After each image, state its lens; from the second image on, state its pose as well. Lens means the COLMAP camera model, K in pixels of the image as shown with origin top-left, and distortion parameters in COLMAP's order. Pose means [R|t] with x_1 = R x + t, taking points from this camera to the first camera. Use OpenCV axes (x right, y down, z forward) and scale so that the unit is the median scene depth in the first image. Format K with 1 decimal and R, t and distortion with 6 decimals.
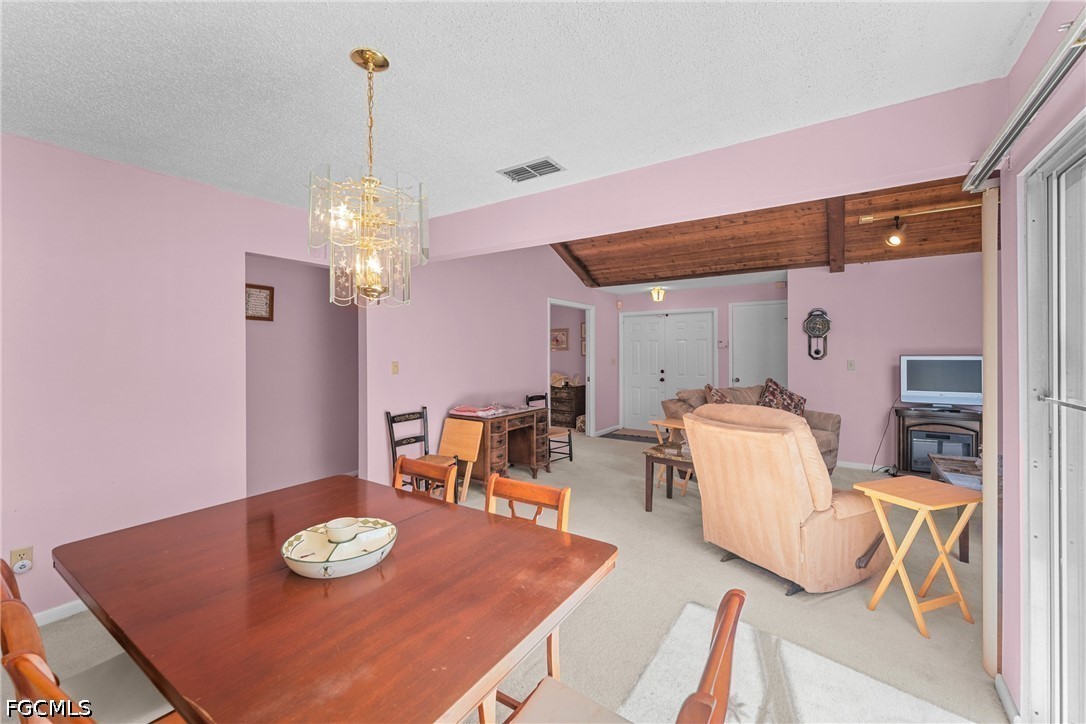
lens RADIAL K [[446.9, 0, 543.0], [0, 446.9, 362.0], [0, 0, 1]] dist [-0.000999, 0.000038]
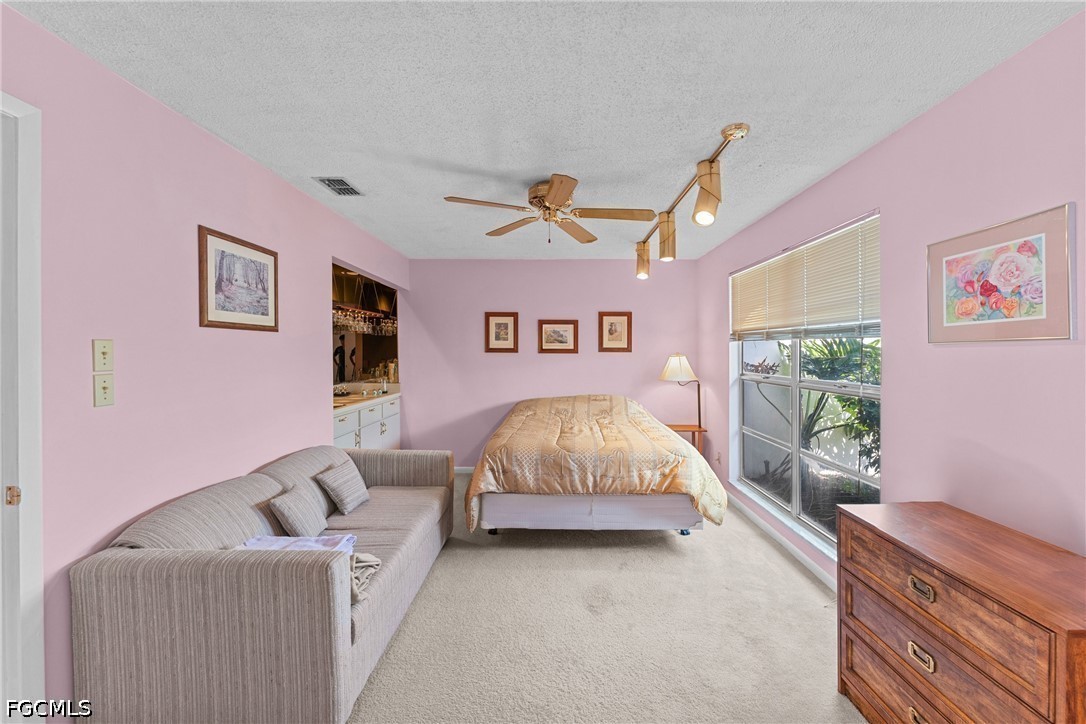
lens RADIAL K [[446.9, 0, 543.0], [0, 446.9, 362.0], [0, 0, 1]] dist [-0.000999, 0.000038]
pose [[0.531099, 0.030342, -0.846766, 0.093068], [-0.032240, 0.999359, 0.015589, -0.014172], [0.846696, 0.019021, 0.531736, 0.743728]]
